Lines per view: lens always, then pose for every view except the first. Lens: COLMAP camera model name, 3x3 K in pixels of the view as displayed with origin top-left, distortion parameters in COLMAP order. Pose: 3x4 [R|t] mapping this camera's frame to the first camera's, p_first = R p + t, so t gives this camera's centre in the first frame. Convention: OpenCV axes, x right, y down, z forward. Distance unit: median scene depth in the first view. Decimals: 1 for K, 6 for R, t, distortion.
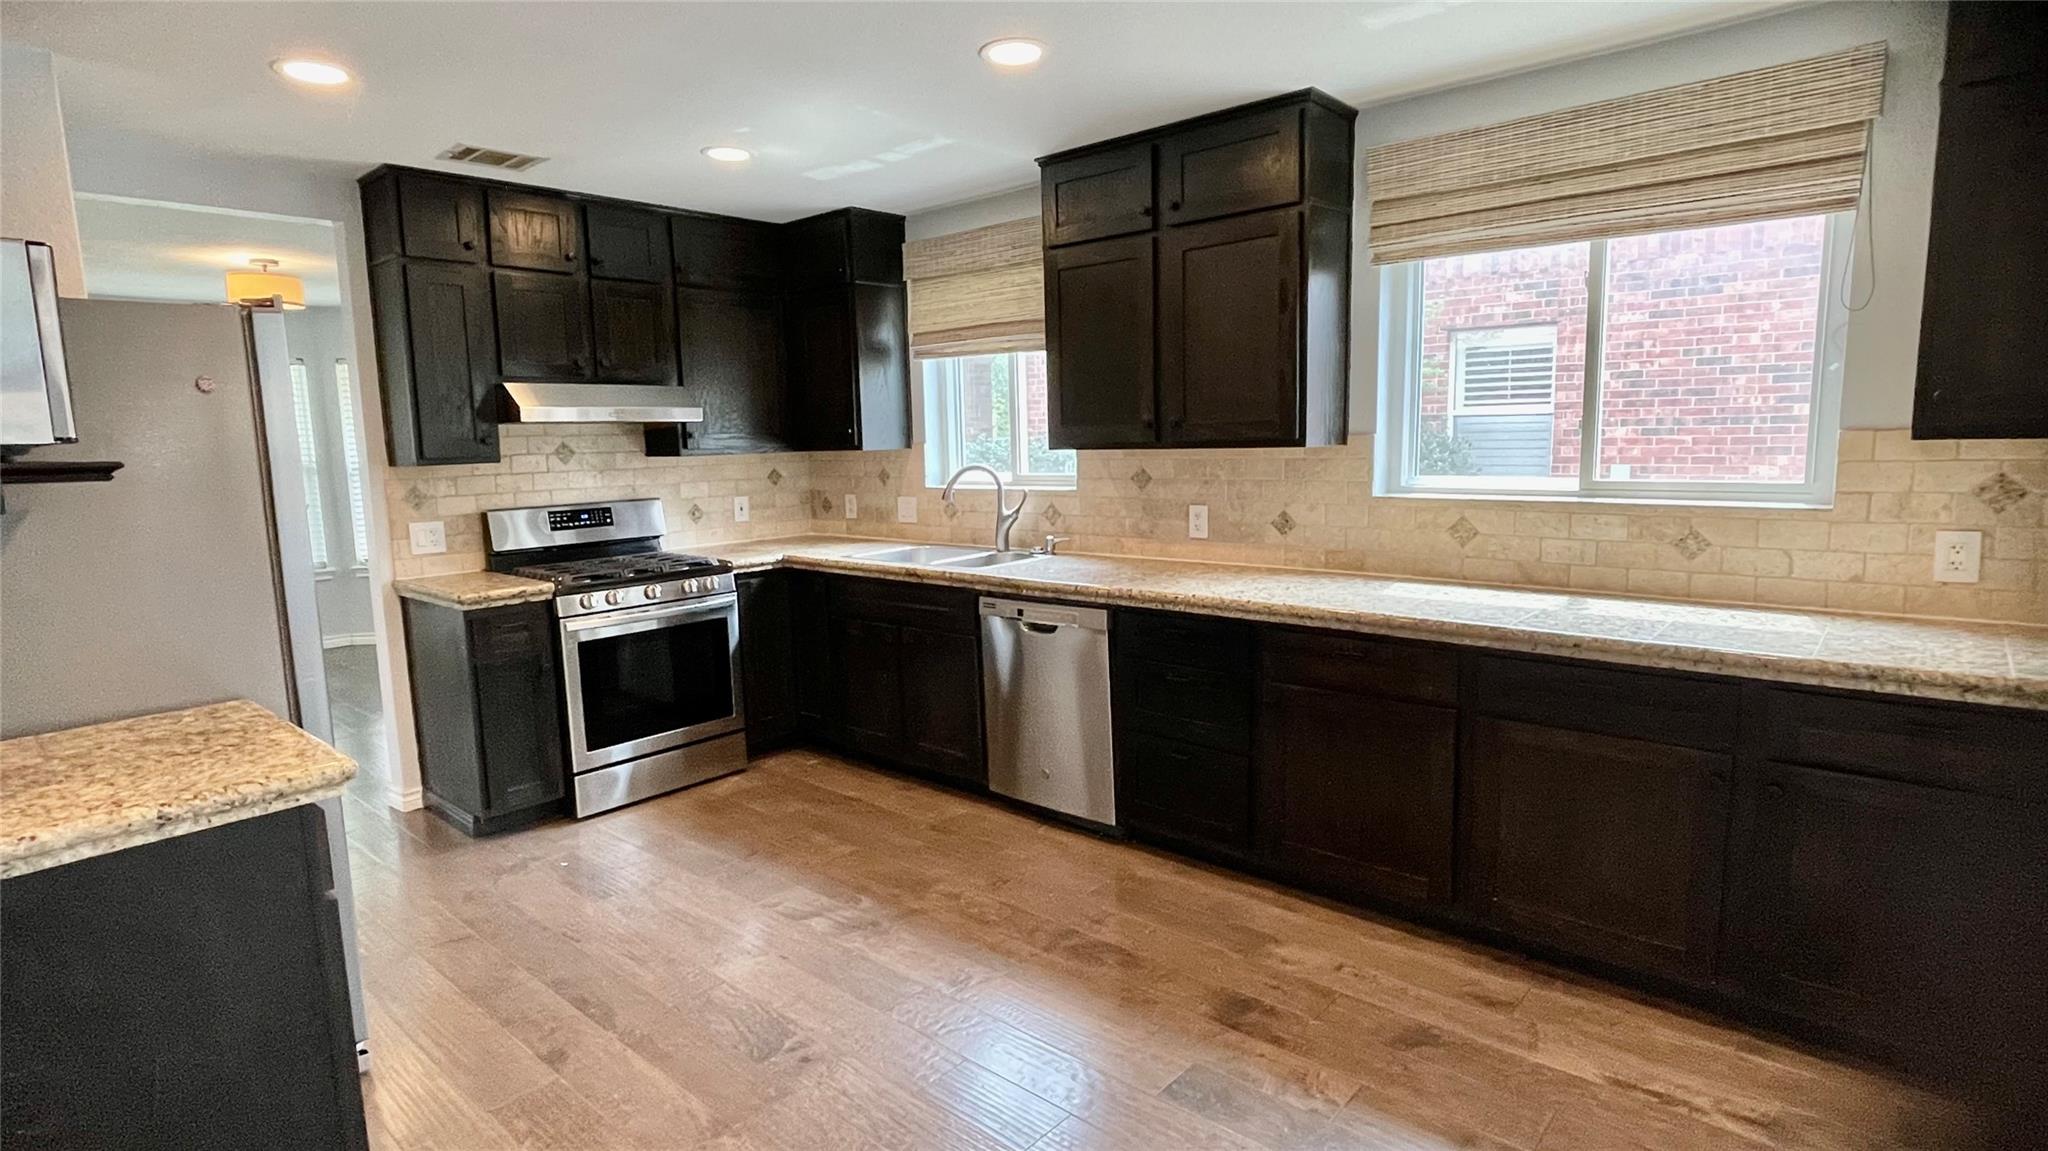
lens RADIAL K [[1033.5, 0, 1024.0], [0, 1033.5, 575.4], [0, 0, 1]] dist [0.004182, -0.009387]
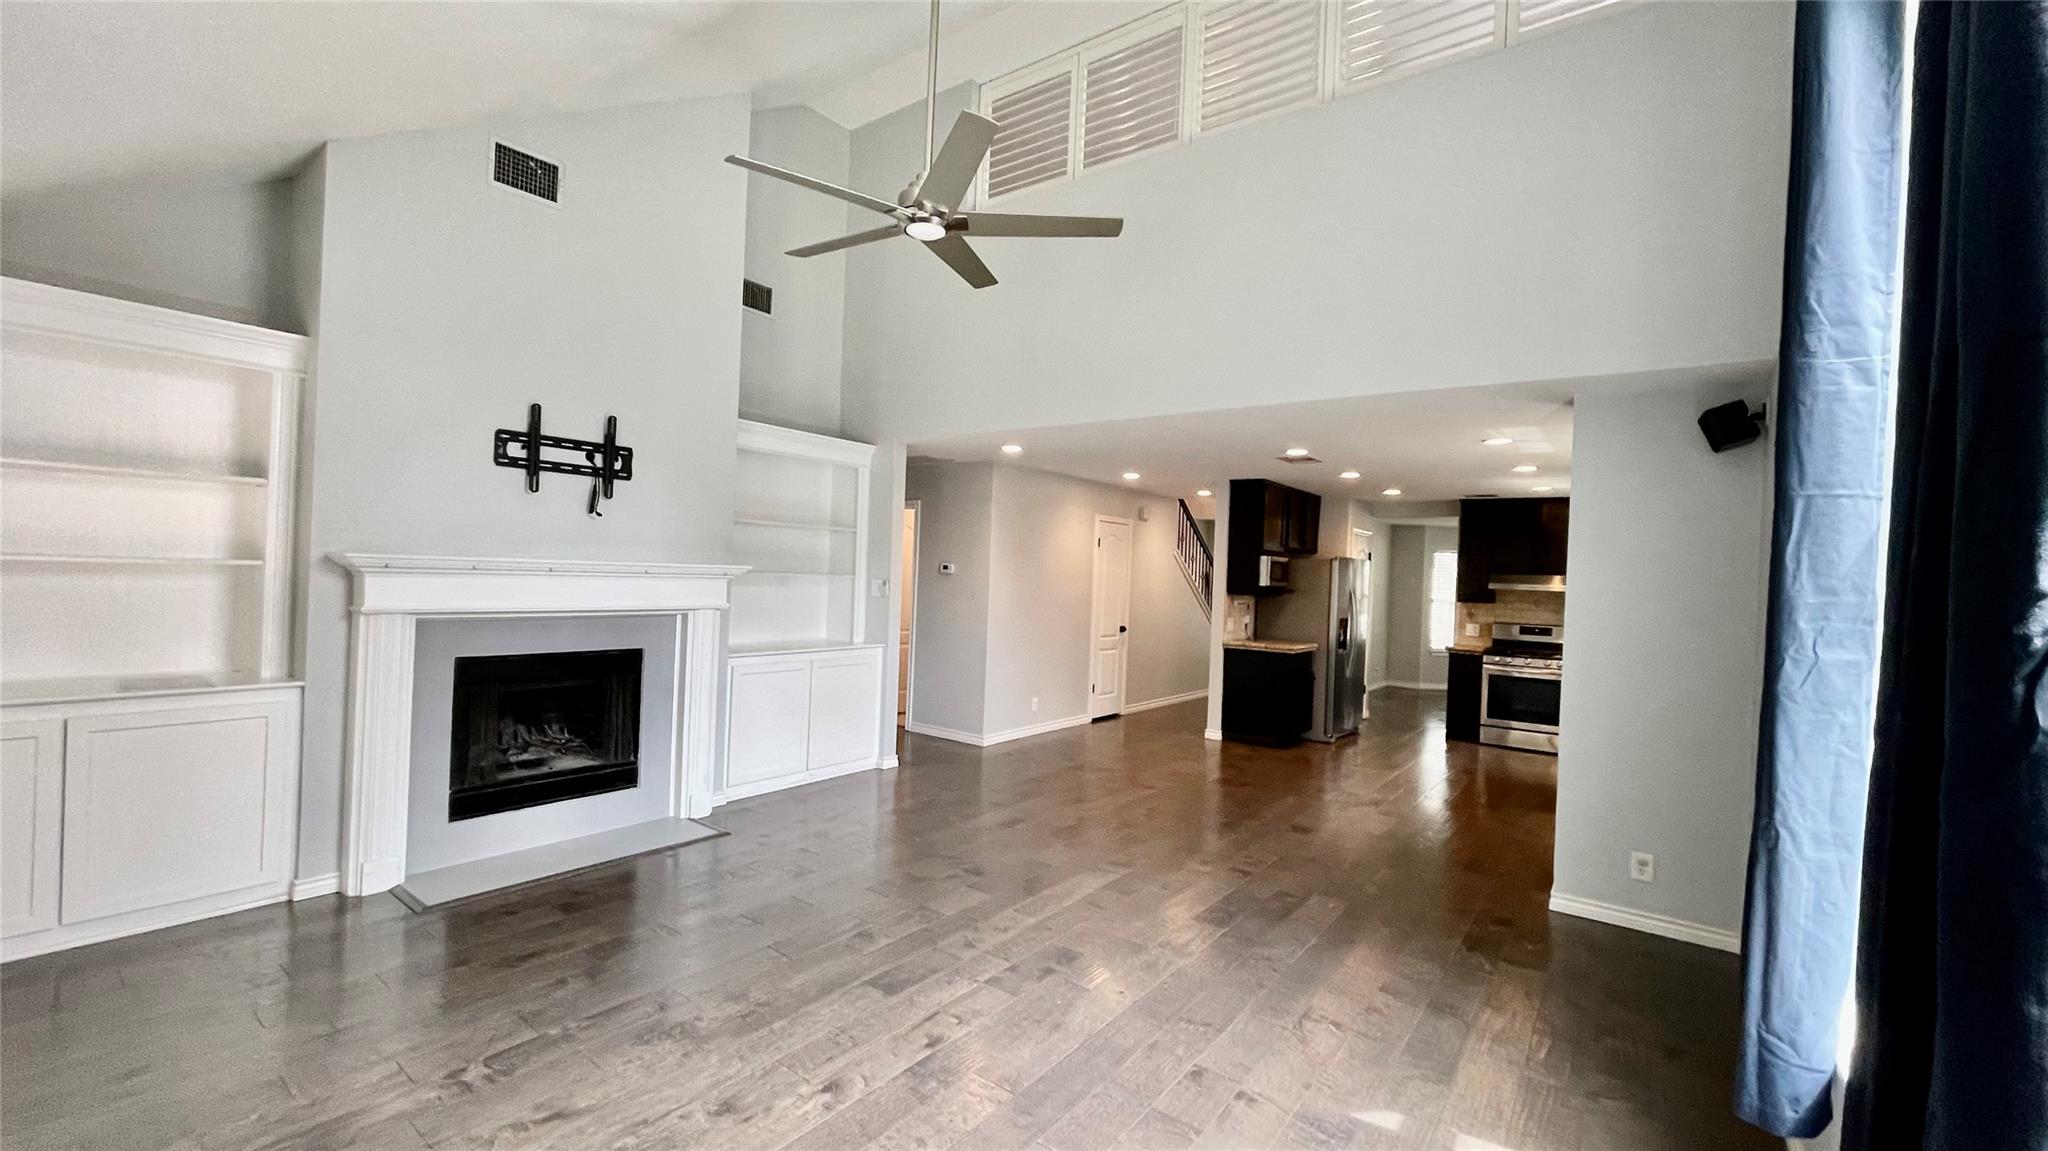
lens RADIAL K [[823.1, 0, 1010.0], [0, 823.1, 571.9], [0, 0, 1]] dist [-0.010150, -0.000214]
pose [[0.064279, 0.028354, -0.997529, 1.367997], [-0.179917, 0.983546, 0.016363, -0.003950], [0.981579, 0.178421, 0.068322, -0.315876]]
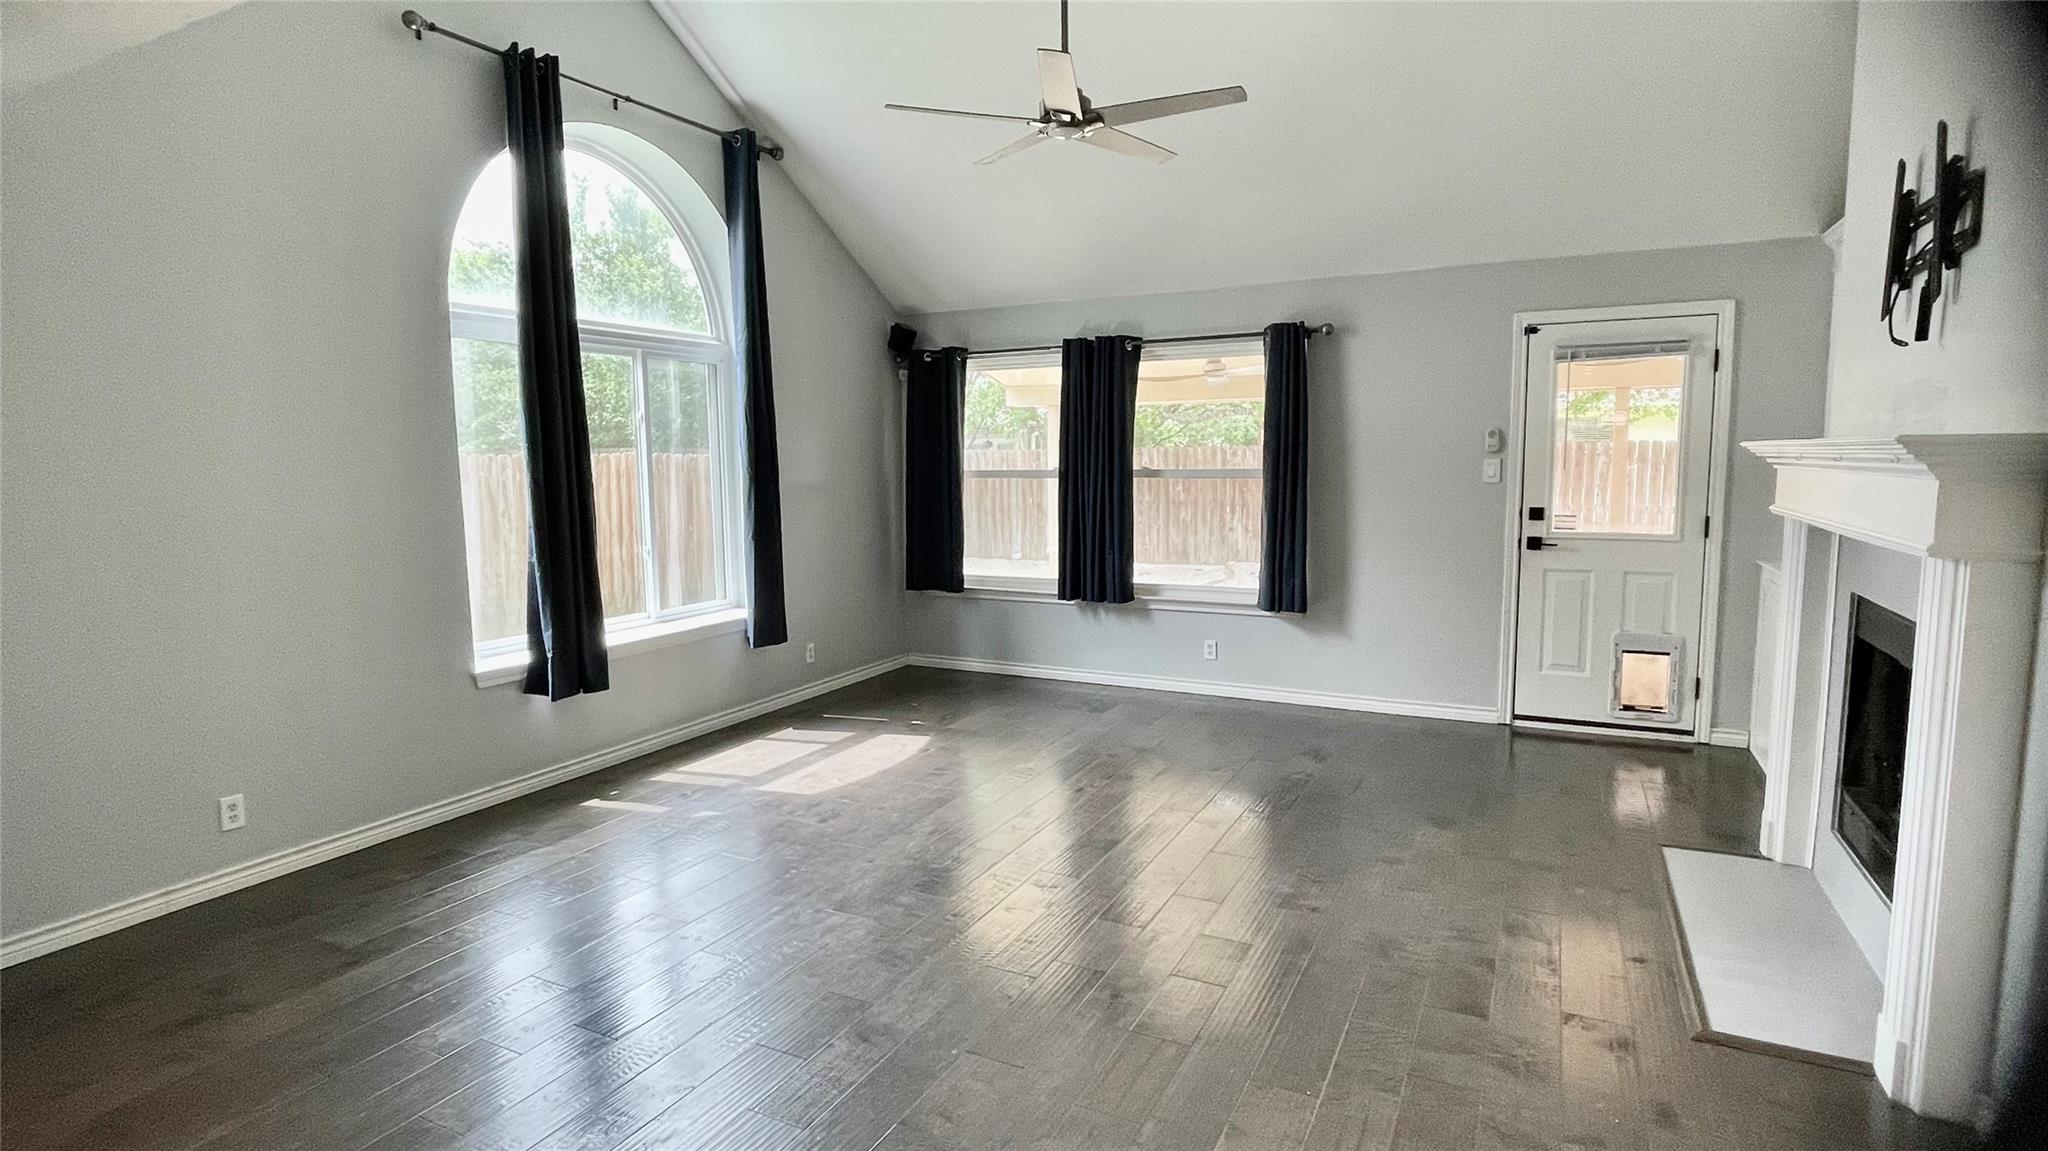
lens RADIAL K [[1033.5, 0, 1023.1], [0, 1033.5, 566.7], [0, 0, 1]] dist [0.004182, -0.009387]
pose [[-0.243852, -0.074582, 0.966940, -0.141634], [0.153395, 0.981521, 0.114392, 0.014767], [-0.957604, 0.176219, -0.227905, -0.087943]]
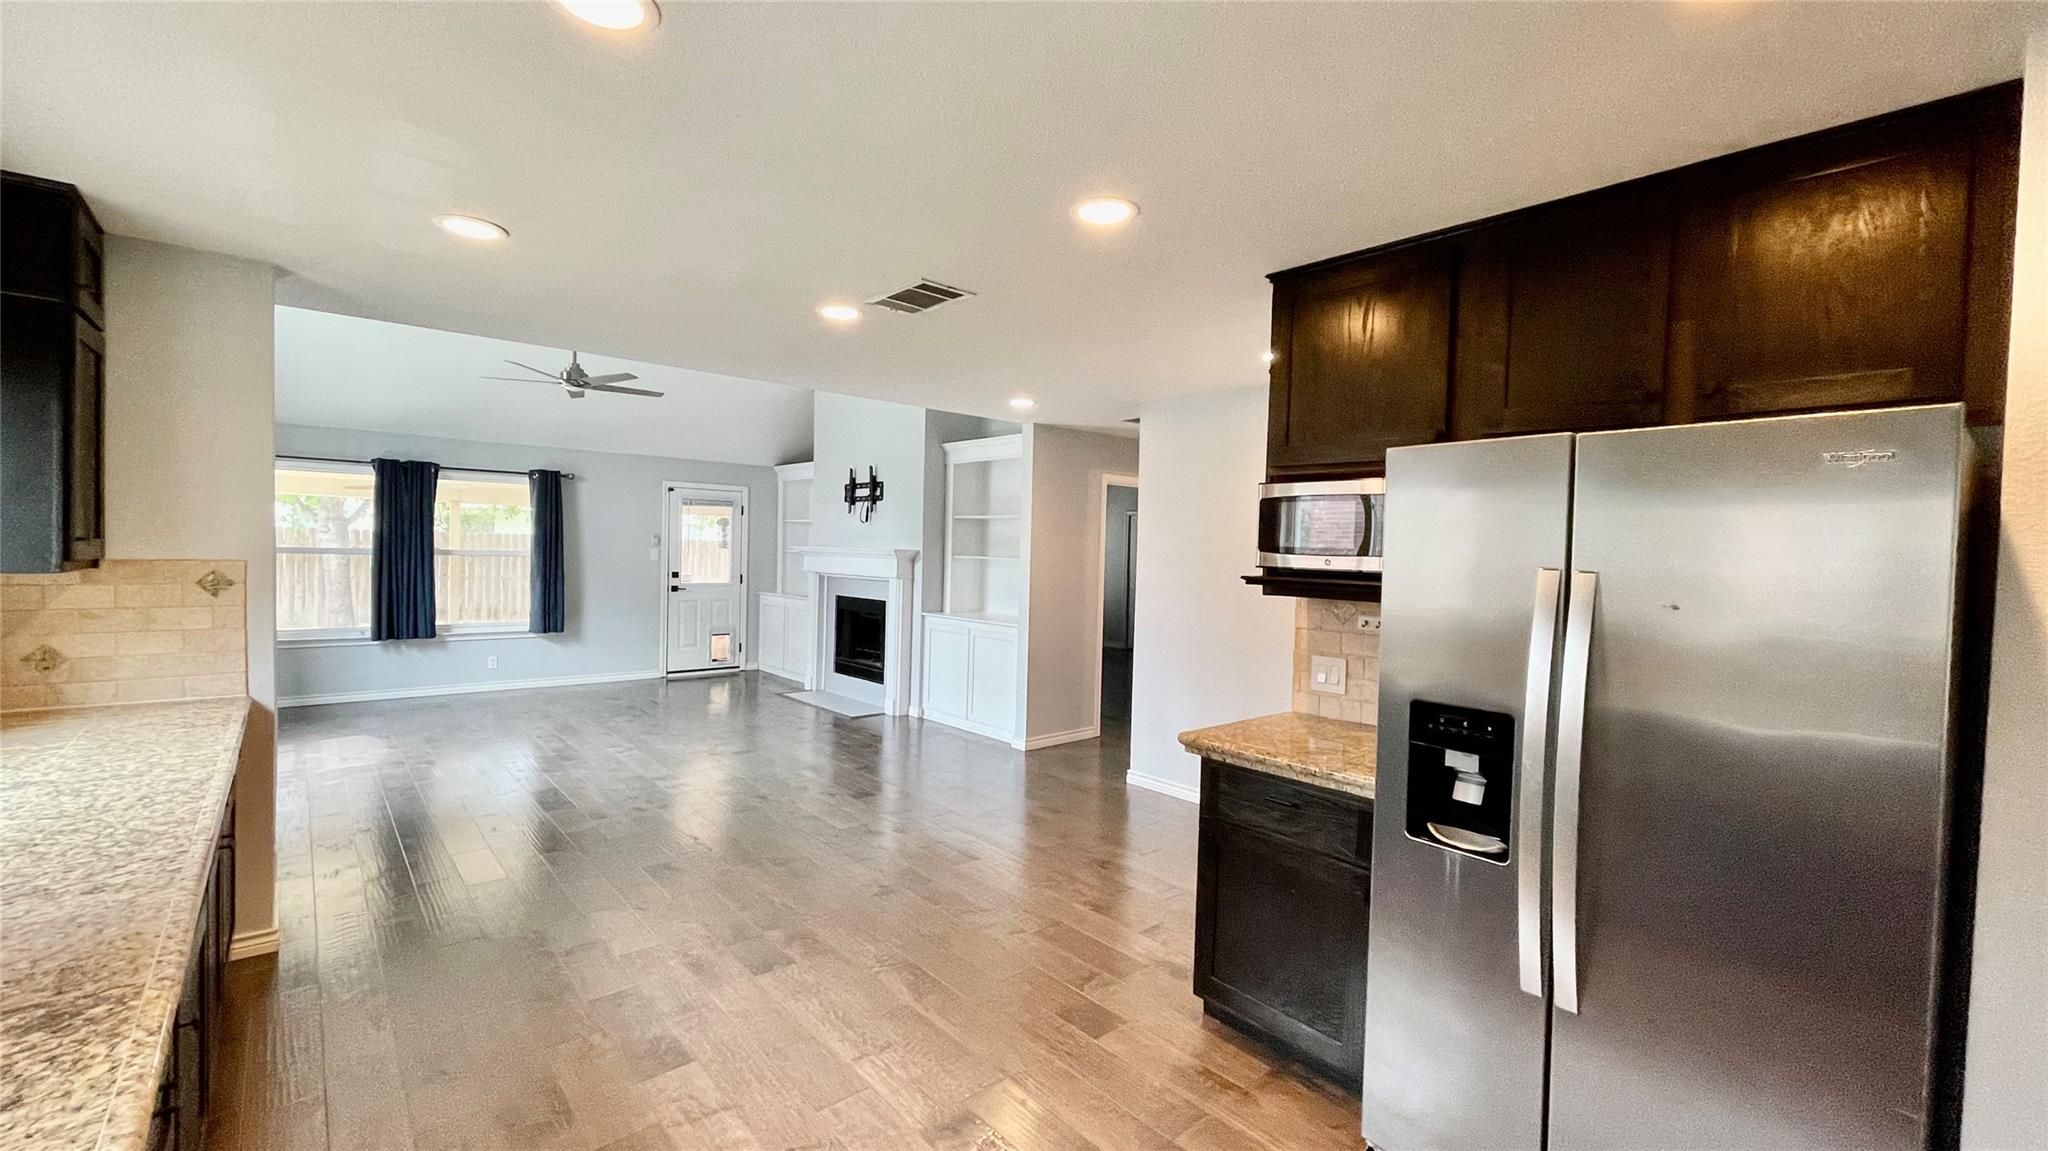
lens RADIAL K [[823.1, 0, 1018.6], [0, 823.1, 573.4], [0, 0, 1]] dist [-0.010150, -0.000214]
pose [[-0.992685, -0.002673, 0.120707, -0.213432], [0.017442, 0.986093, 0.165278, -0.145657], [-0.119470, 0.166174, -0.978833, 0.973106]]
